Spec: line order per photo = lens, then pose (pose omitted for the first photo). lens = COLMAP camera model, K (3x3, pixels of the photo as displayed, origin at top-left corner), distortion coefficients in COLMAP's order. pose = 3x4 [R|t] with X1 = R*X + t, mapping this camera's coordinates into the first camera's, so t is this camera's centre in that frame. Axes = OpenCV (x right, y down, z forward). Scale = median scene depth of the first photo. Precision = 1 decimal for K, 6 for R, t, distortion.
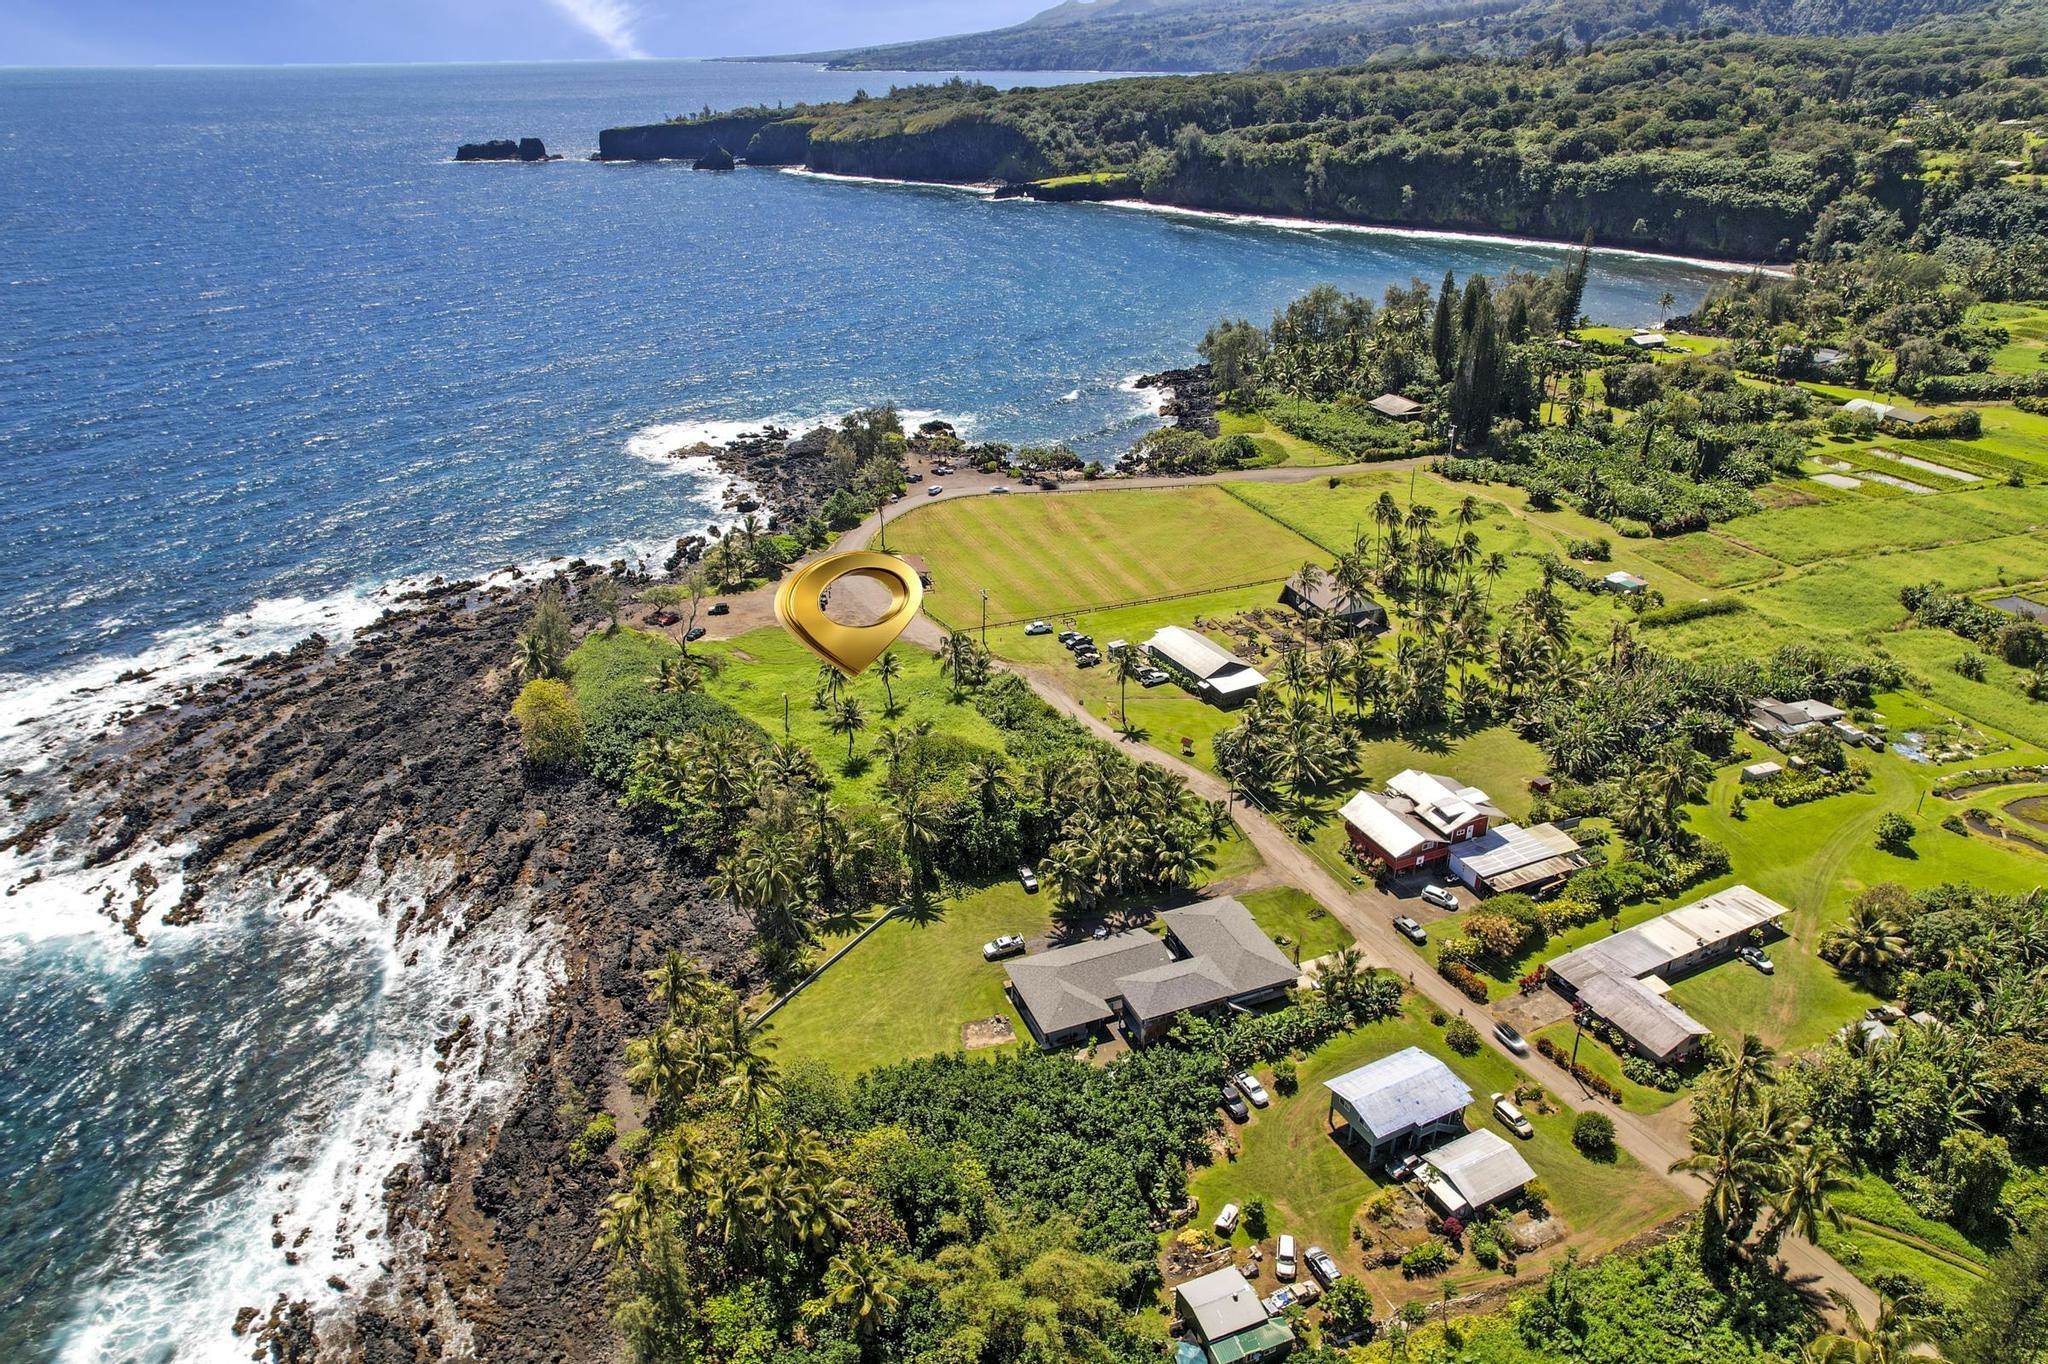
lens RADIAL K [[1333.6, 0, 1024.0], [0, 1333.6, 682.0], [0, 0, 1]] dist [-0.079503, 0.073525]
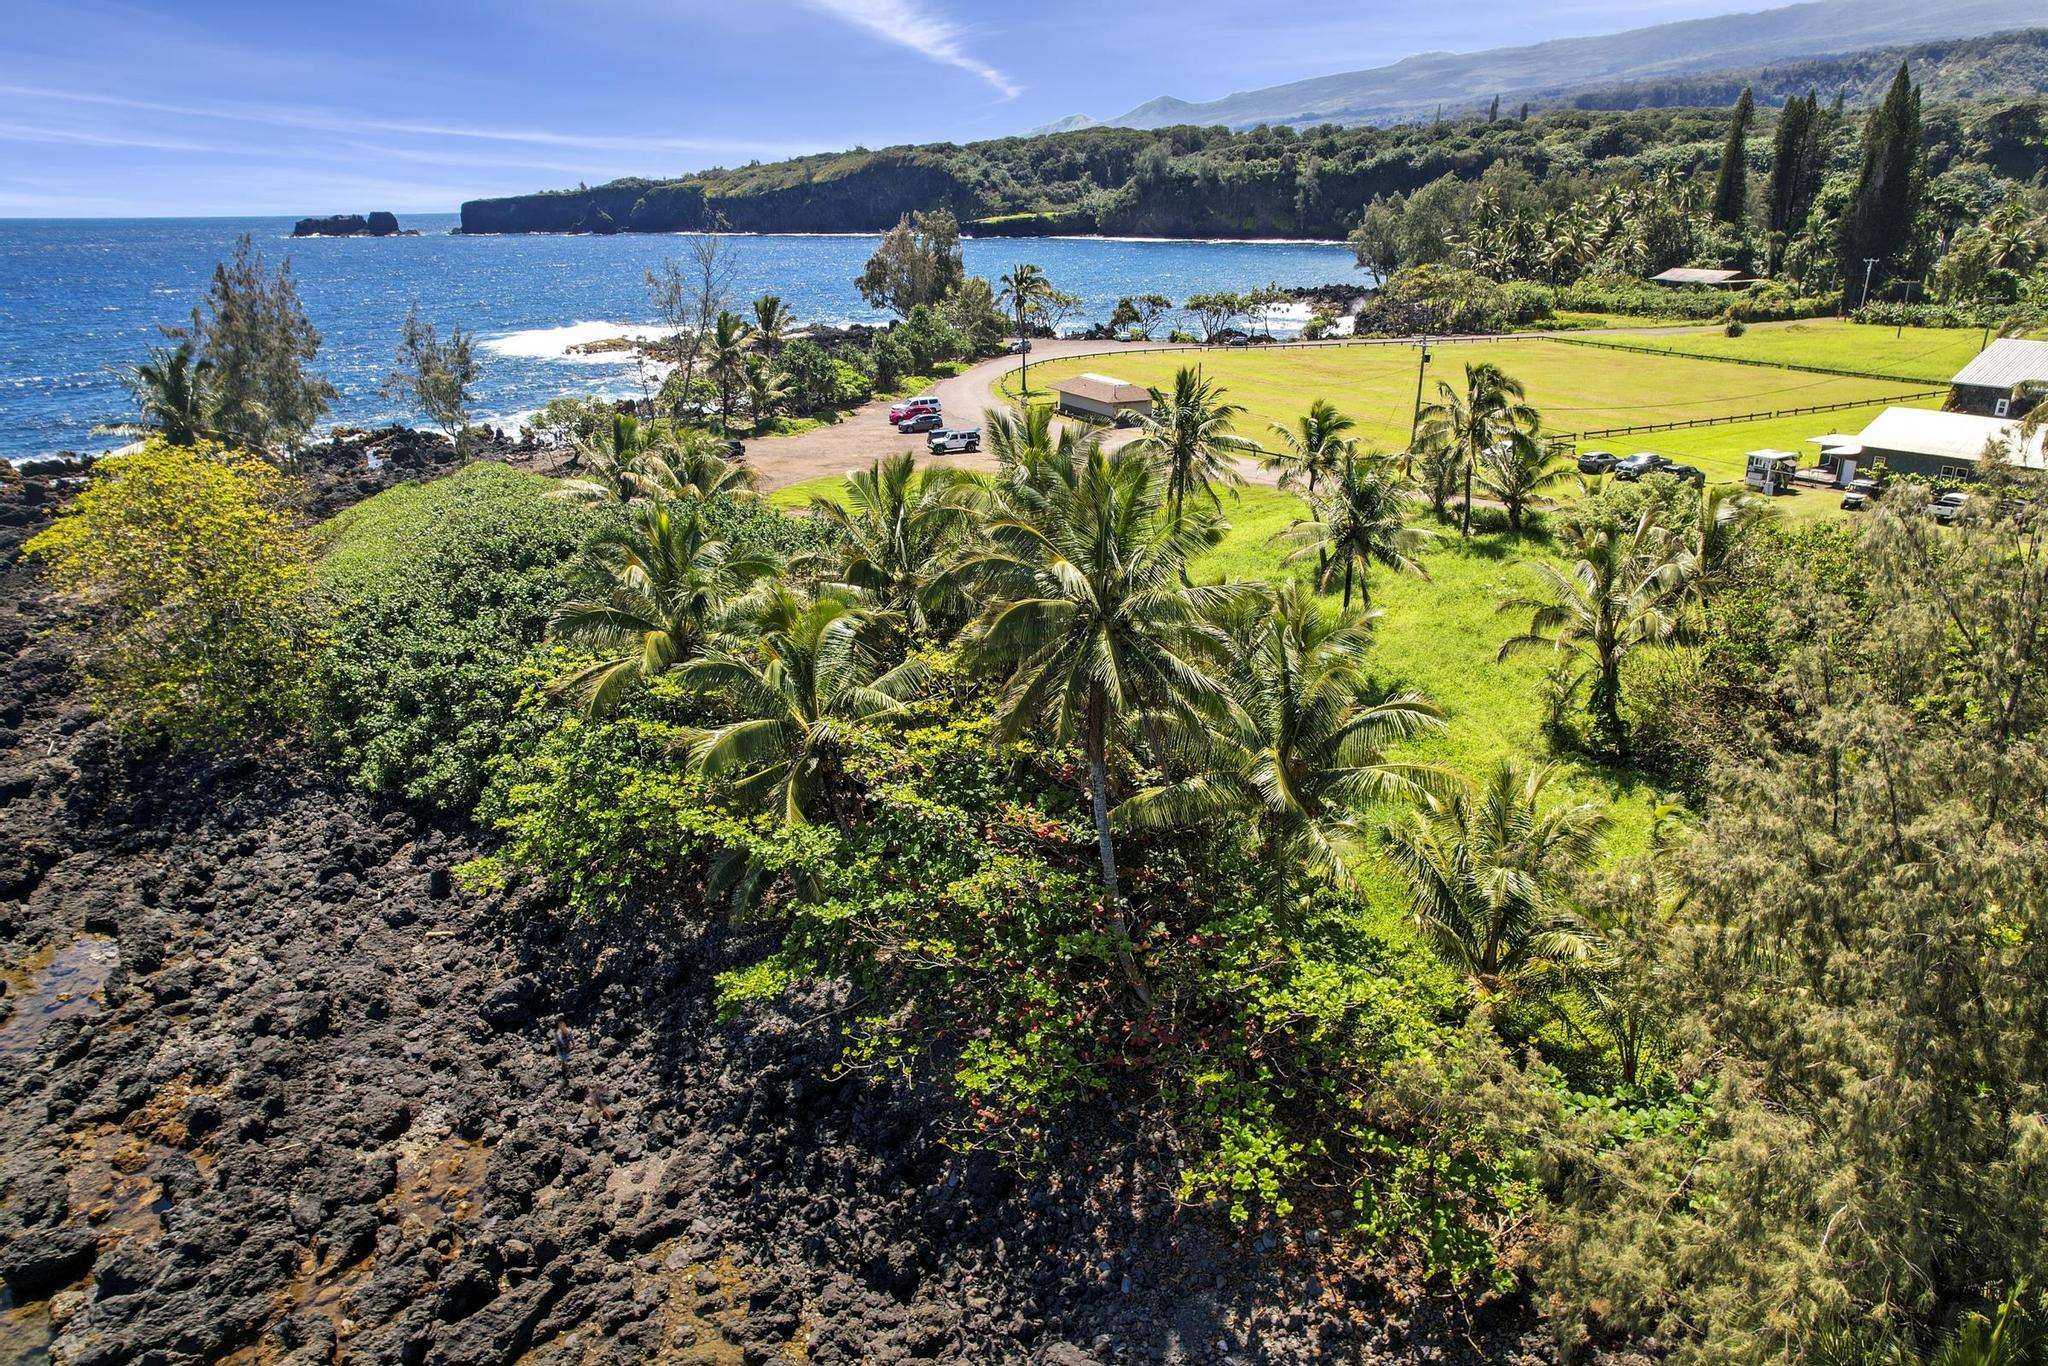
lens RADIAL K [[1333.6, 0, 1024.0], [0, 1333.6, 683.0], [0, 0, 1]] dist [-0.079503, 0.073525]
pose [[0.995116, -0.033538, 0.092839, -0.072872], [0.043013, 0.993852, -0.102017, 0.026706], [-0.088847, 0.105512, 0.990441, 0.242037]]
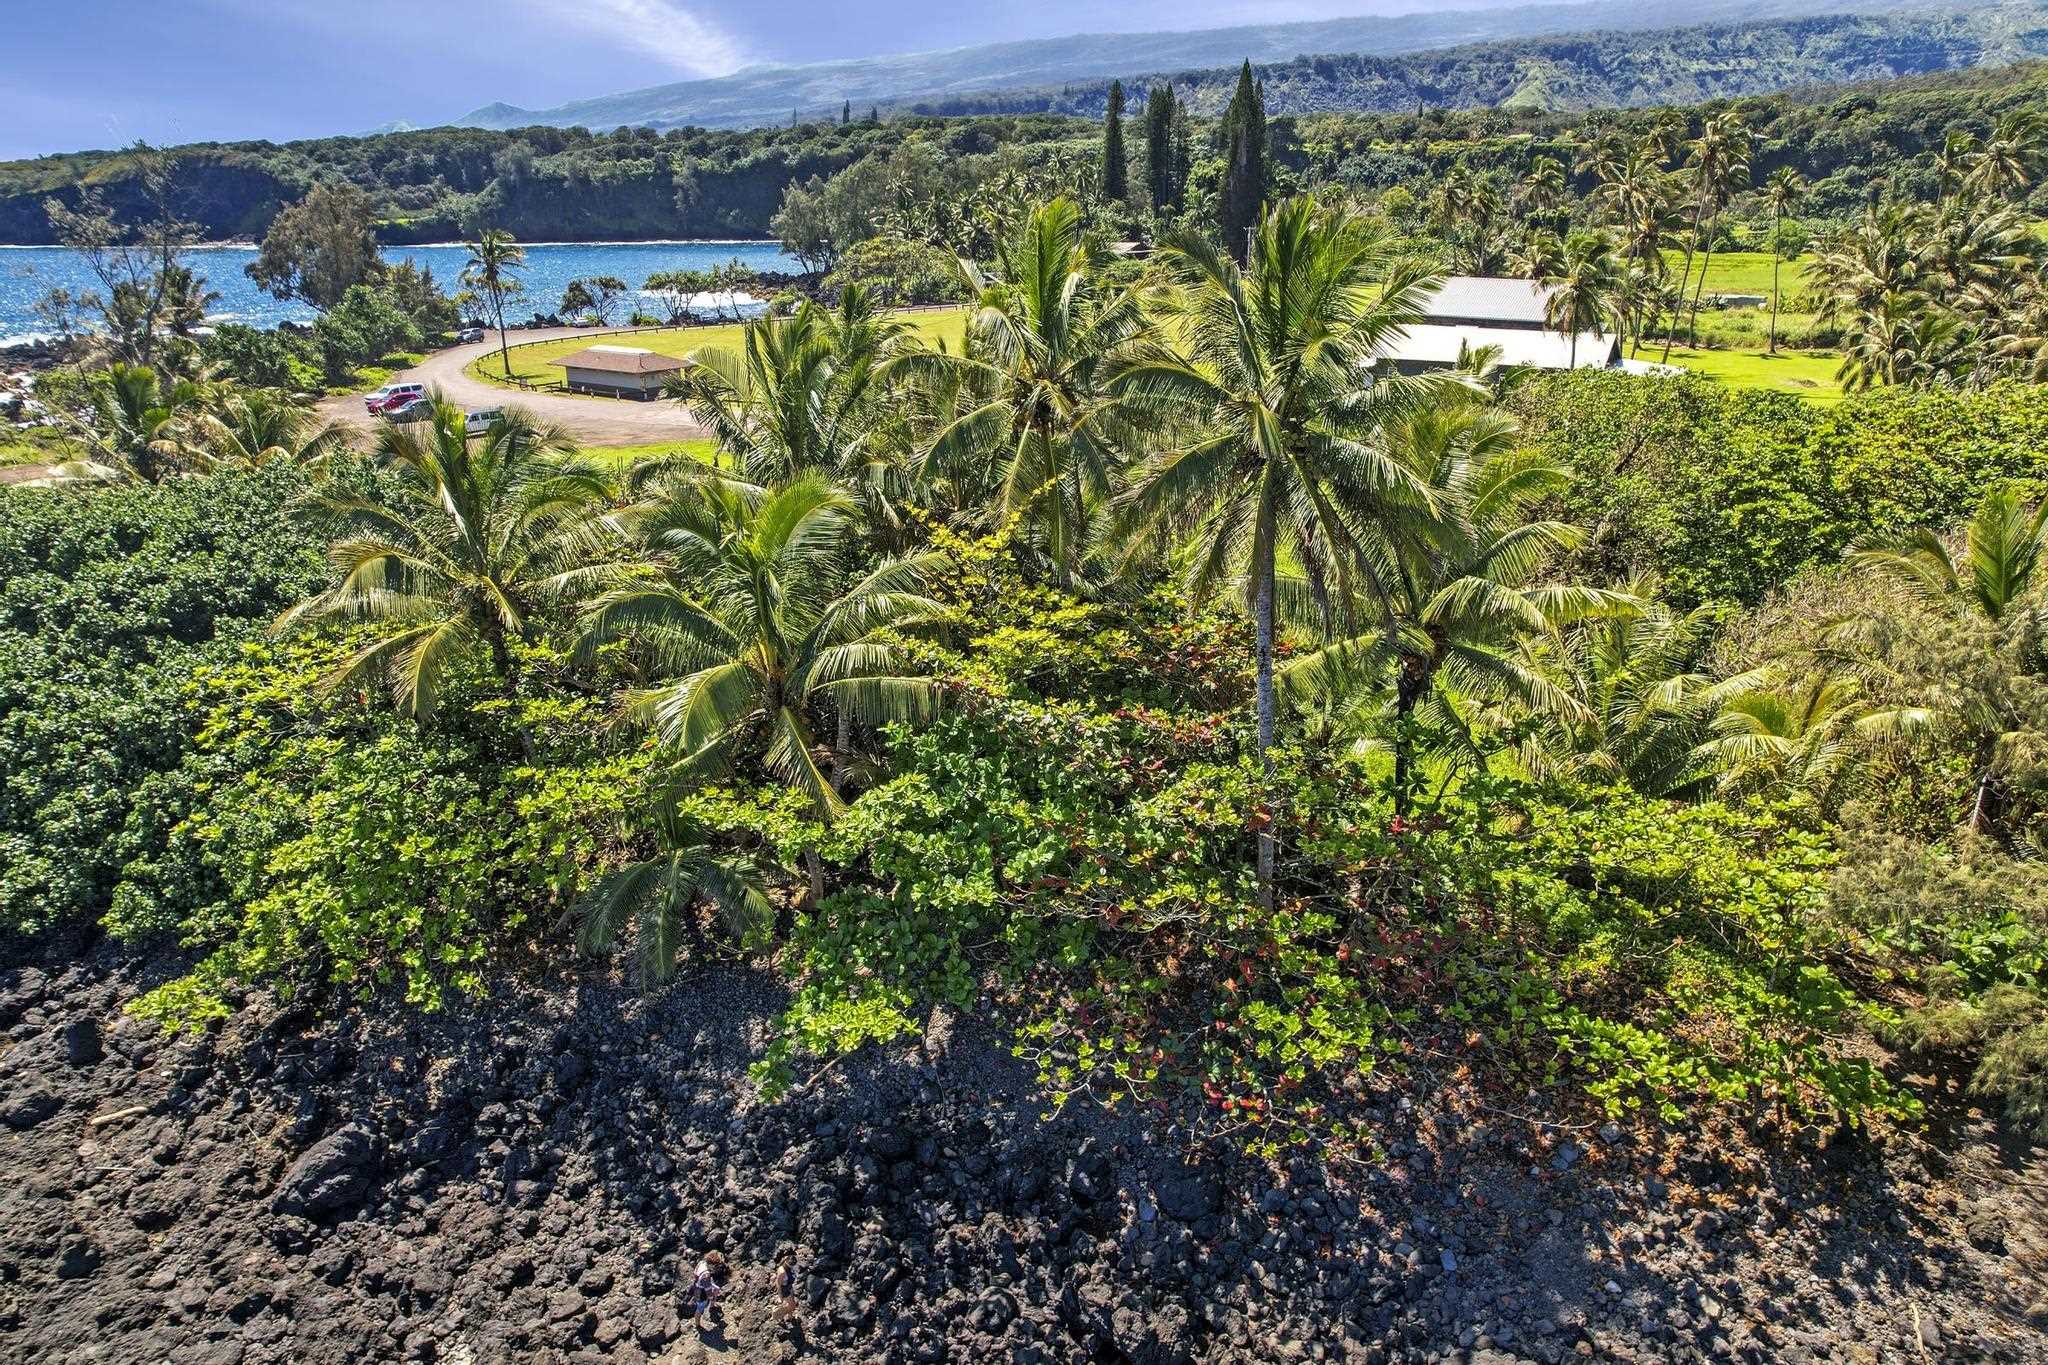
lens RADIAL K [[1333.6, 0, 1024.0], [0, 1333.6, 682.5], [0, 0, 1]] dist [-0.079503, 0.073525]
pose [[0.851462, -0.176653, 0.493767, -0.090782], [0.230282, 0.971869, -0.049402, 0.026546], [-0.471150, 0.155770, 0.868190, 0.260709]]
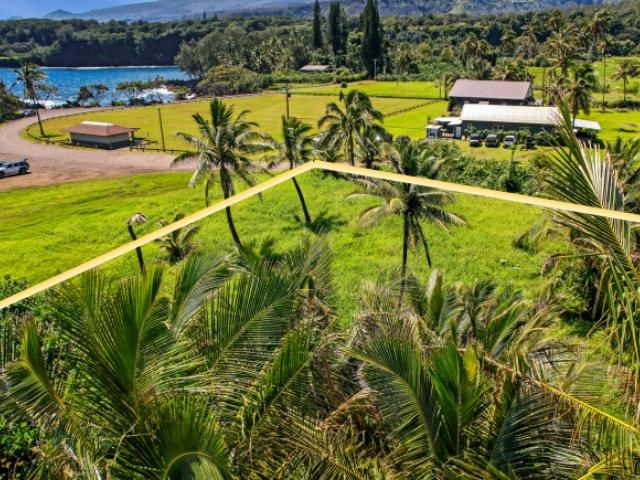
lens RADIAL K [[493.5, 0, 355.2], [0, 493.5, 231.1], [0, 0, 1]] dist [-0.086647, 0.087156]
pose [[0.760981, -0.224212, 0.608799, -0.074255], [0.286442, 0.958083, -0.005196, 0.010096], [-0.582116, 0.178340, 0.793307, 0.294318]]
